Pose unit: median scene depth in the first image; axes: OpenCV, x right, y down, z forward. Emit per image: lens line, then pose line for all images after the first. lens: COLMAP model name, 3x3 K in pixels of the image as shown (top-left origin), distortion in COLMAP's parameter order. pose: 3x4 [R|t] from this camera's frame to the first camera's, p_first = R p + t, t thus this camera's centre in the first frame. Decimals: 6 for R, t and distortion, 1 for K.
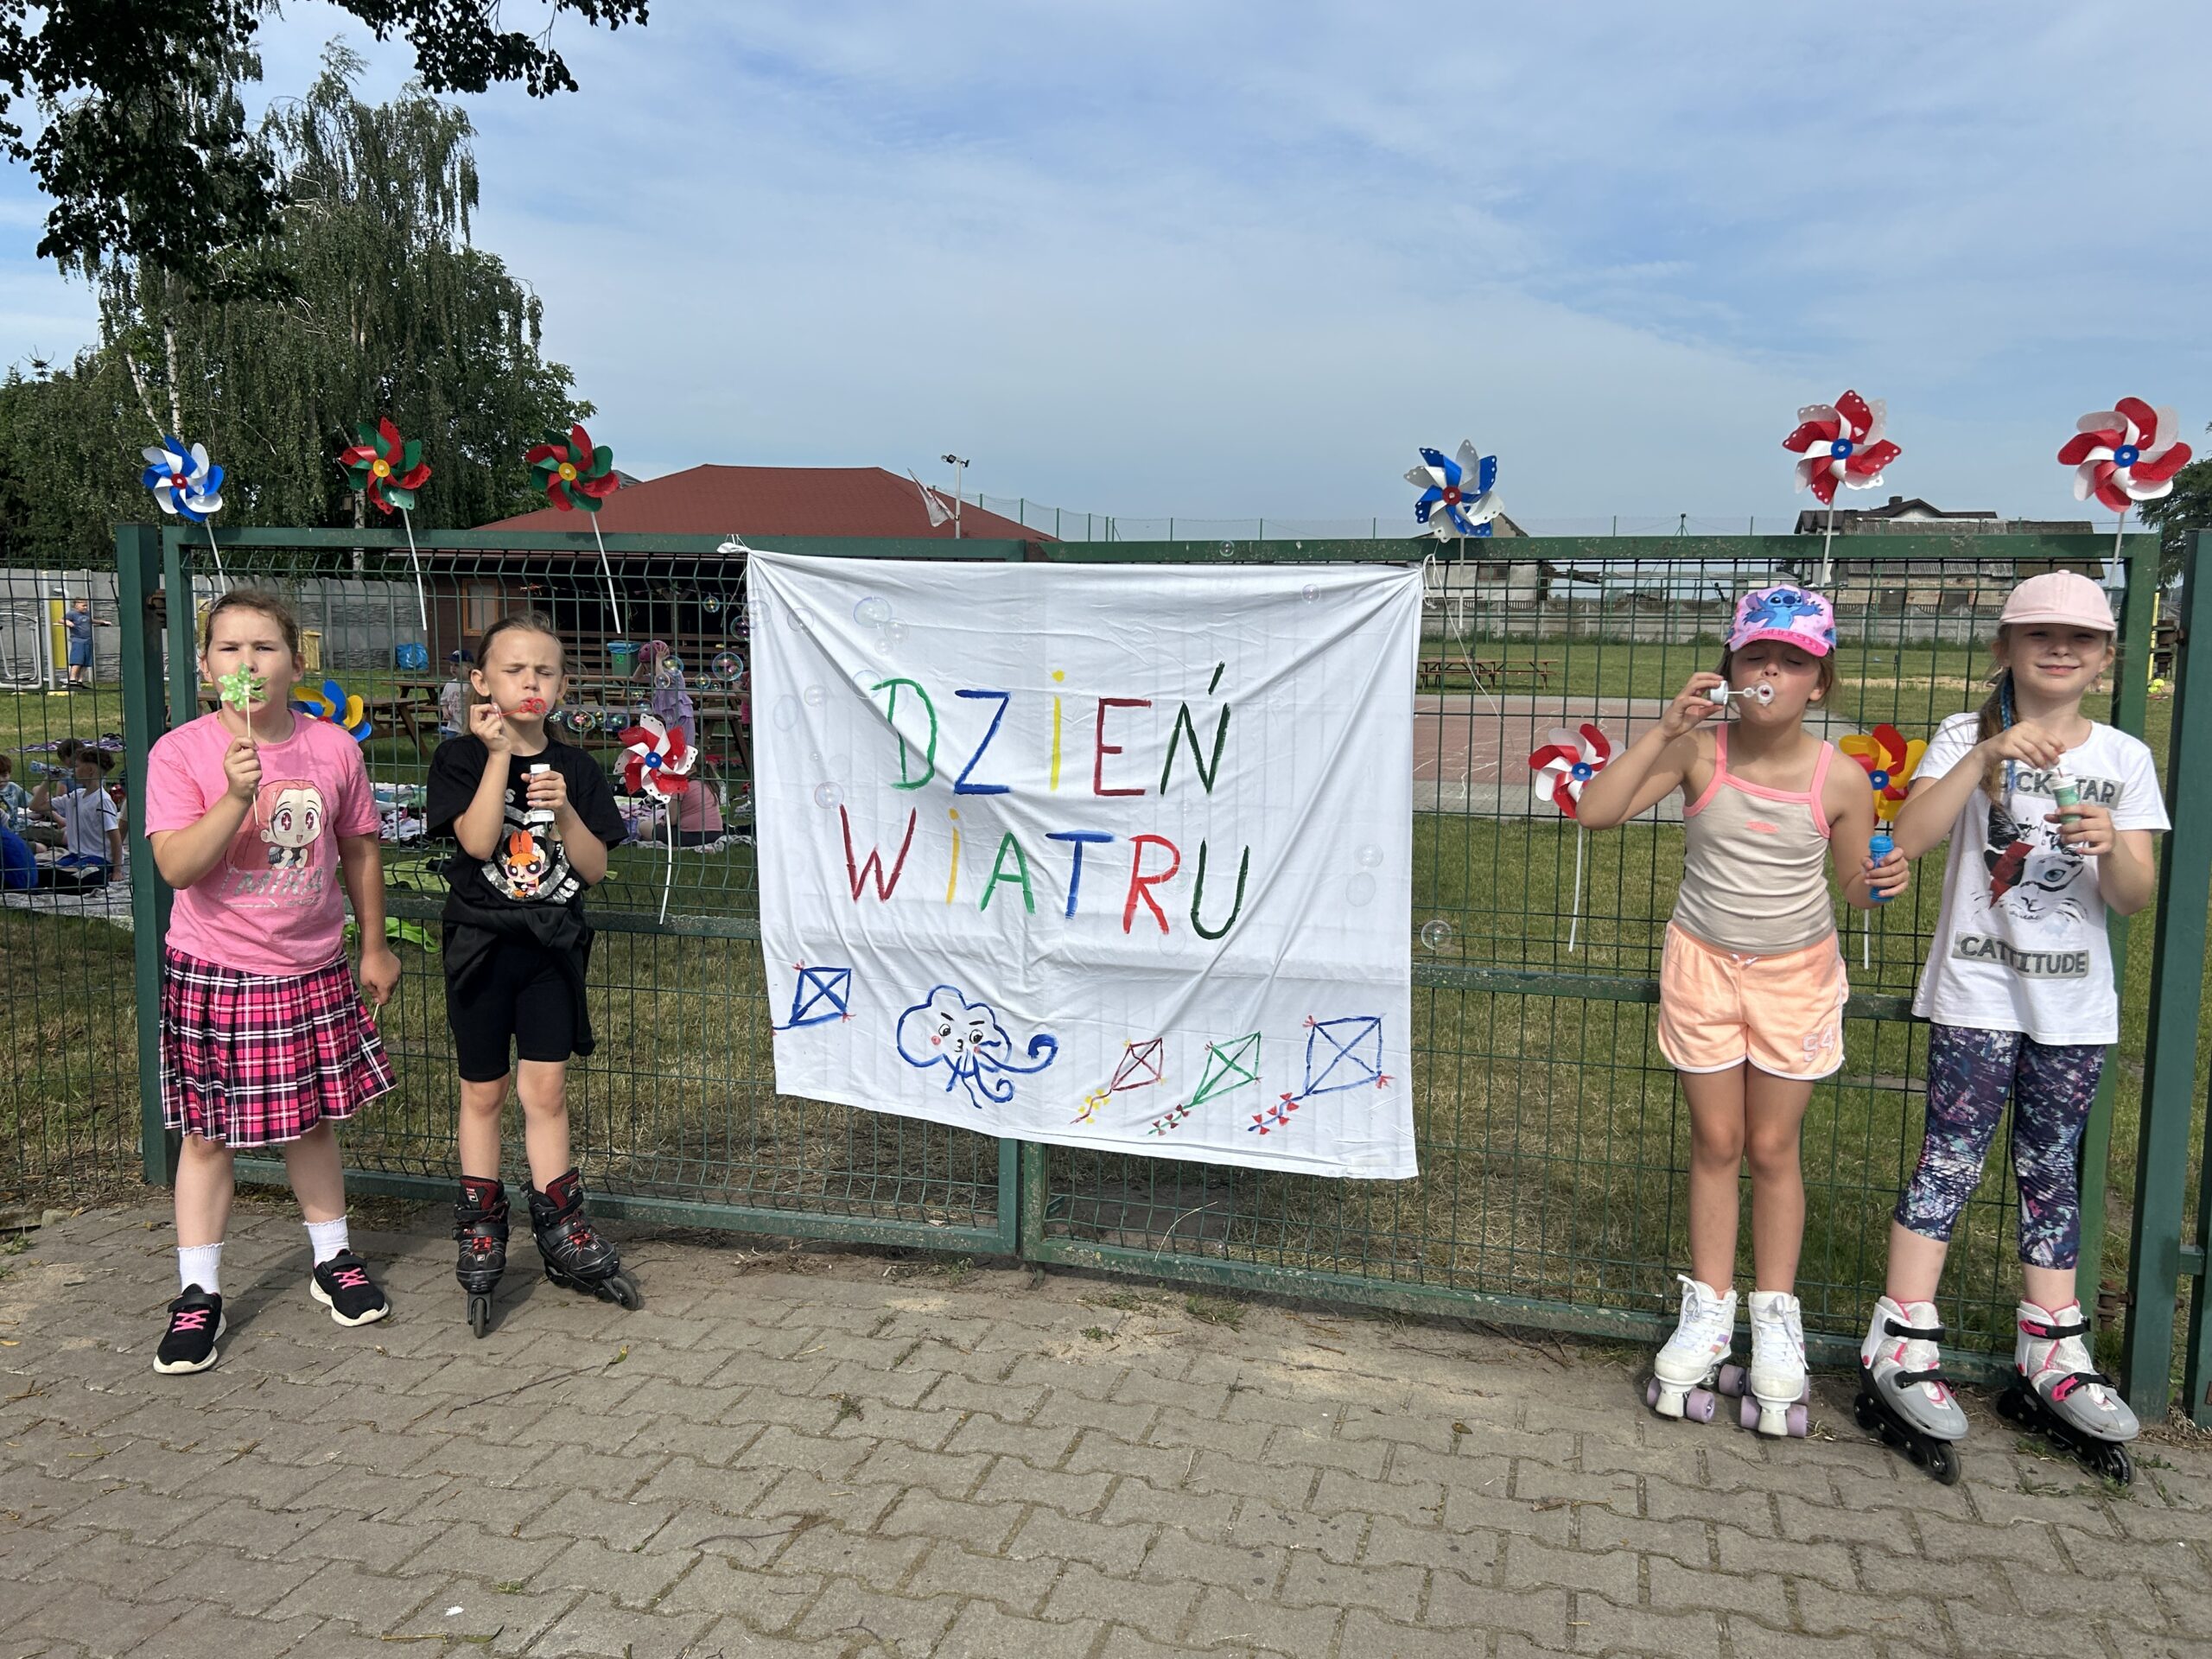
lens RADIAL K [[1783.3, 0, 1106.0], [0, 1783.3, 829.5], [0, 0, 1]] dist [0.014346, 0.007703]
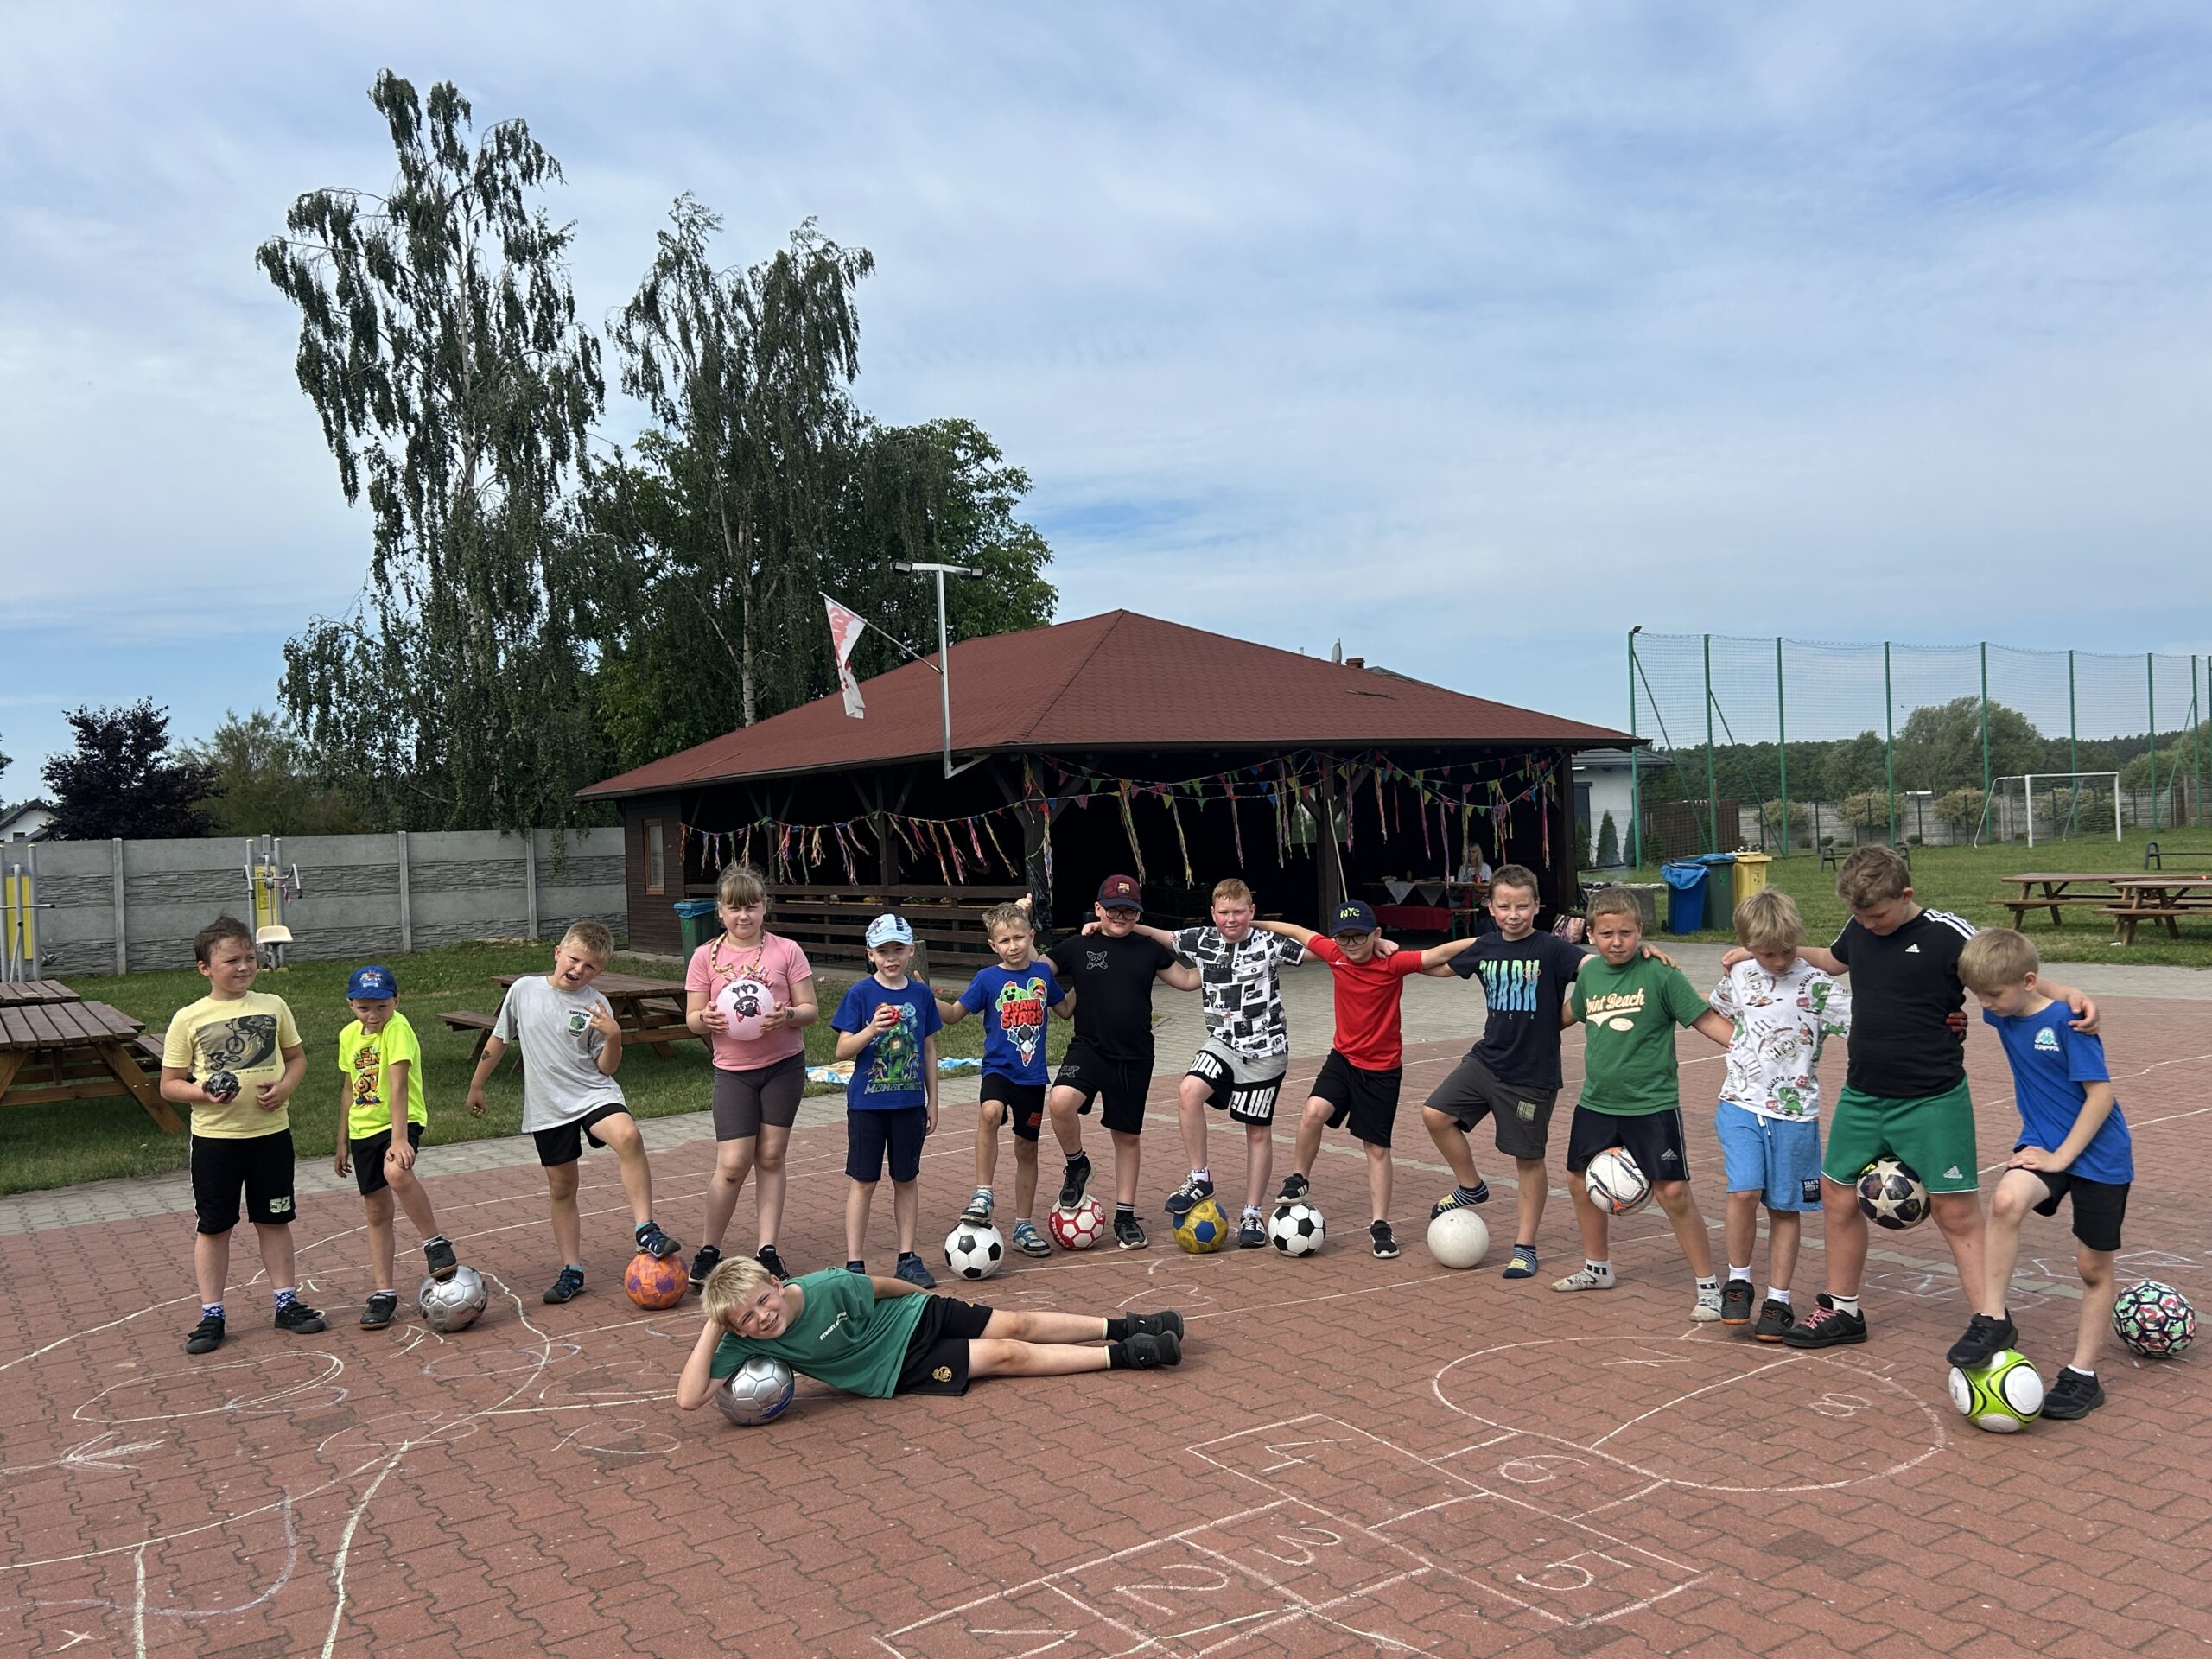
lens RADIAL K [[1767.1, 0, 1137.4], [0, 1767.1, 852.8], [0, 0, 1]] dist [0.054479, -0.076243]
pose [[0.782766, -0.037542, -0.621182, 0.235307], [-0.027561, 0.995108, -0.094872, -0.051753], [0.621705, 0.091384, 0.777902, 0.466213]]
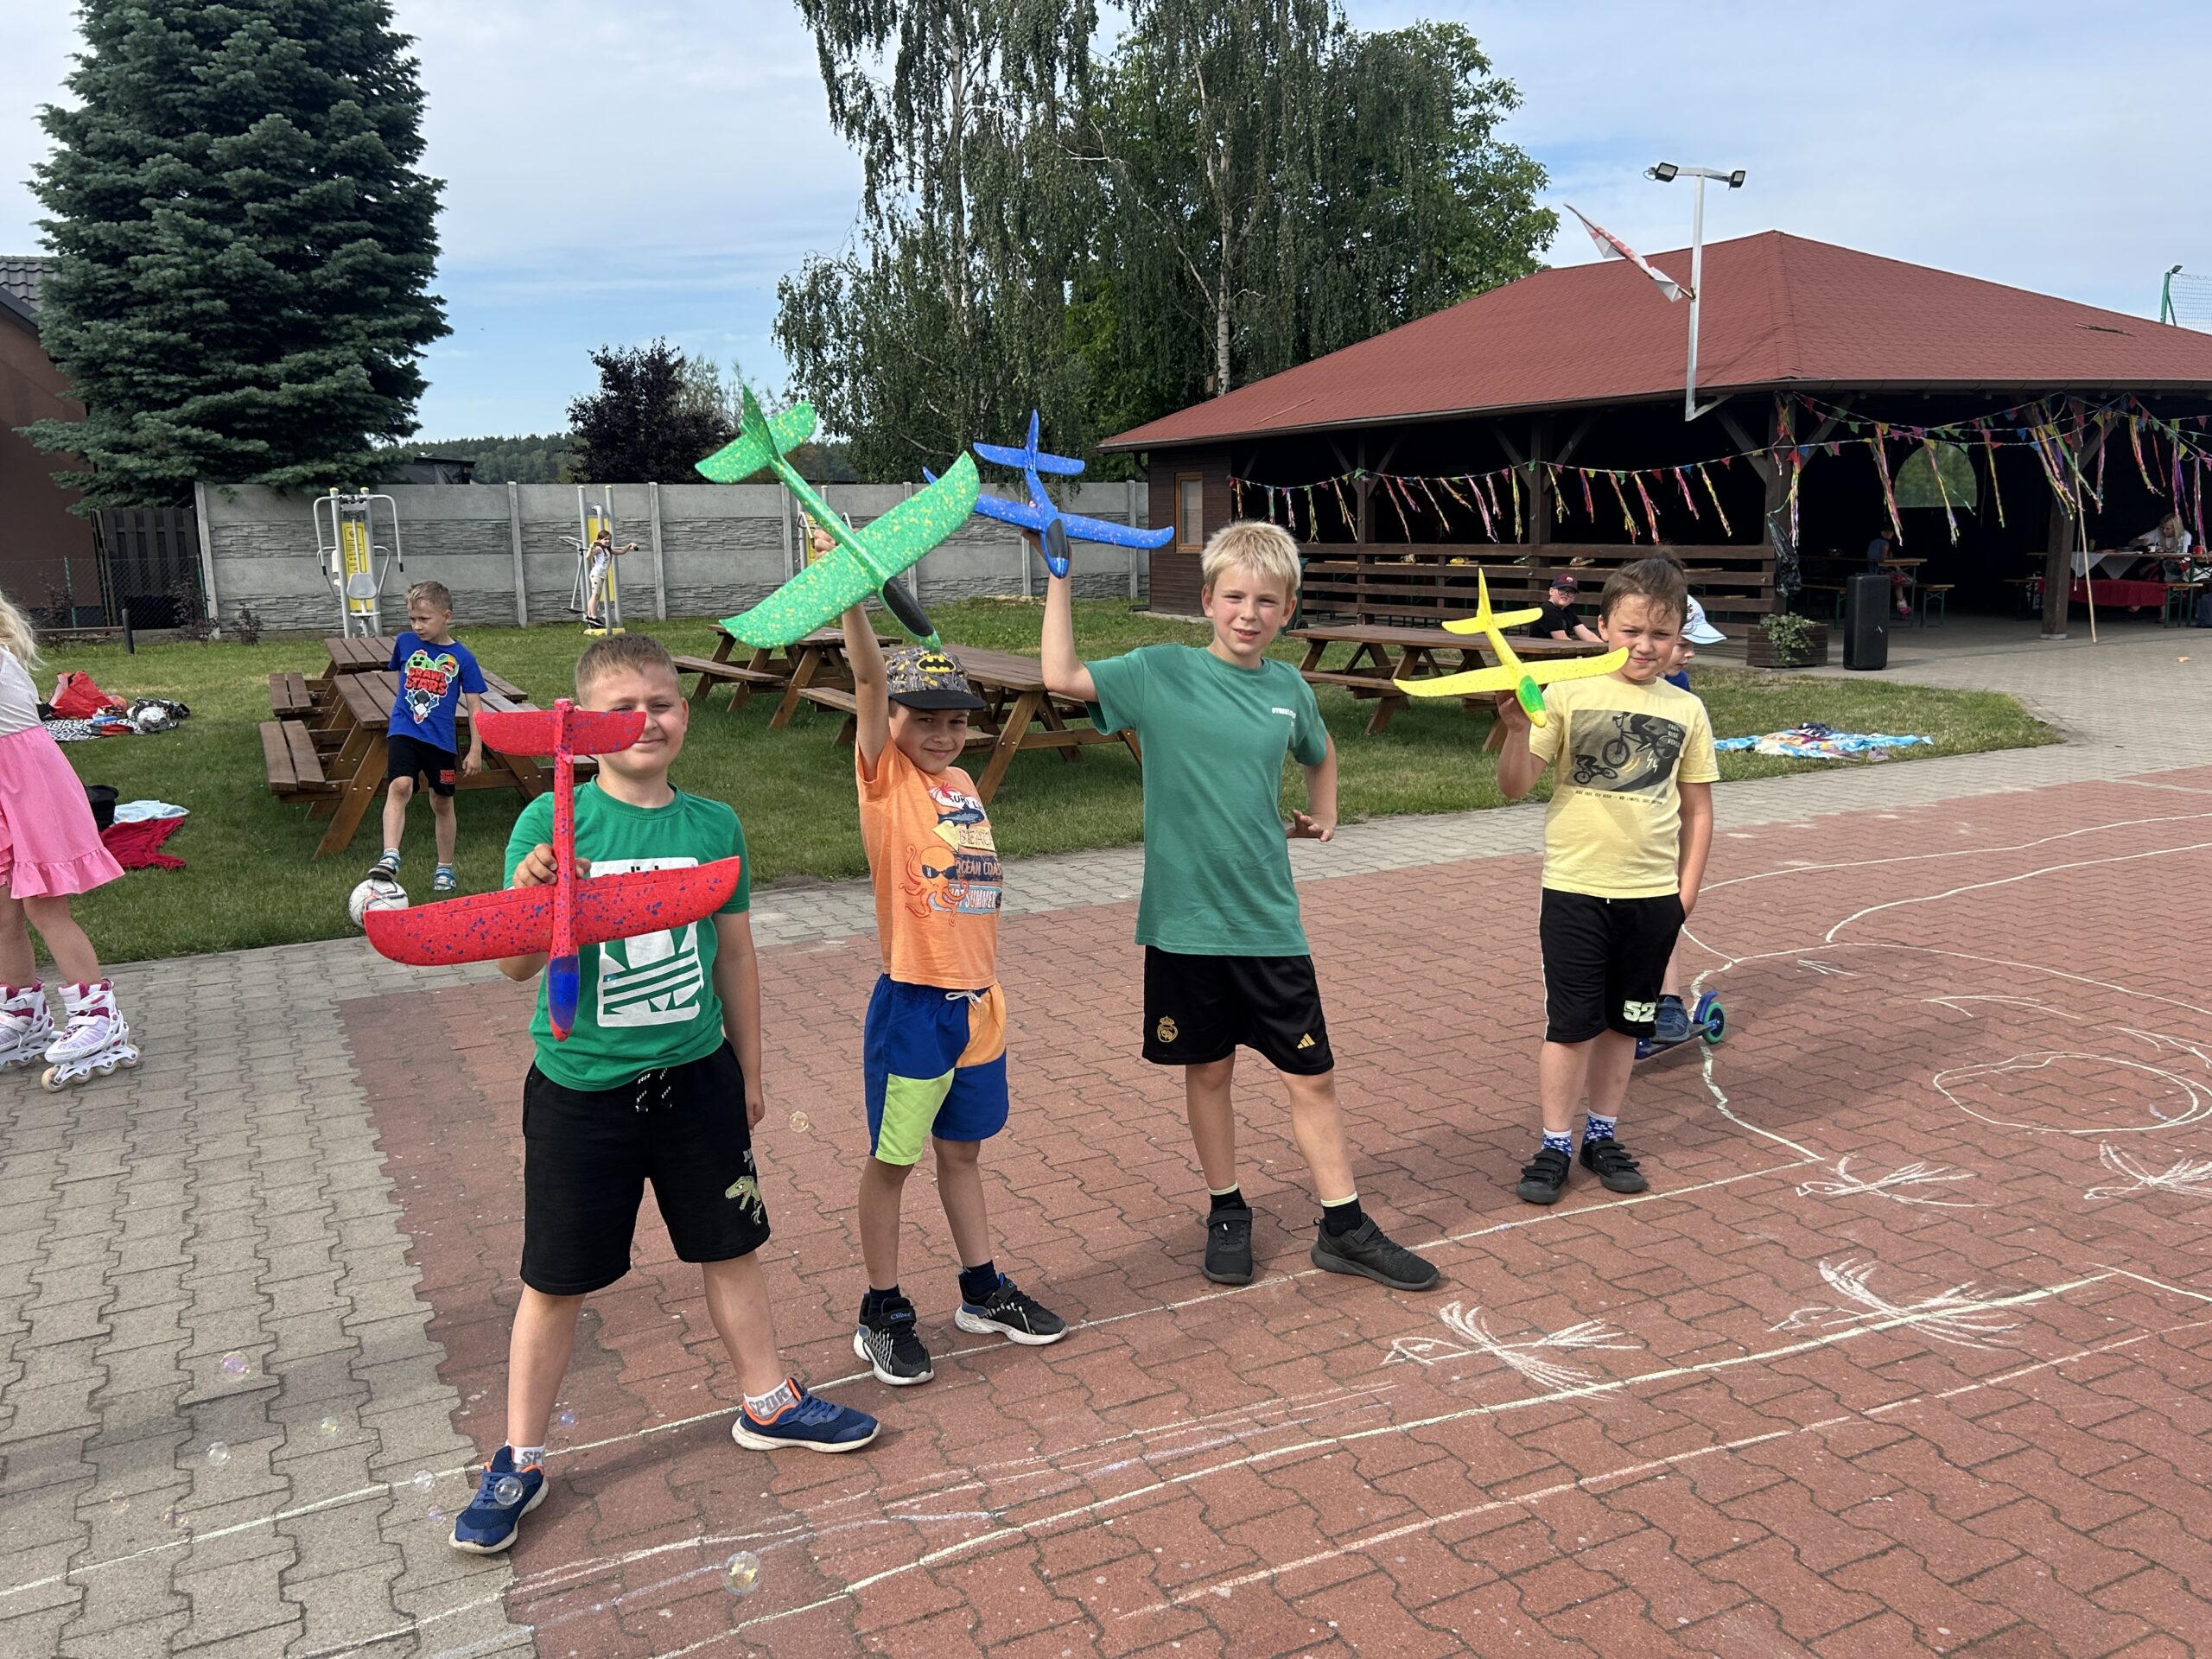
lens RADIAL K [[1785.9, 0, 1094.5], [0, 1785.9, 842.3], [0, 0, 1]] dist [0.024426, -0.006246]
pose [[0.682266, 0.104527, -0.723593, 0.136211], [-0.059797, 0.994389, 0.087263, -0.044745], [0.728654, -0.016268, 0.684689, 0.409014]]
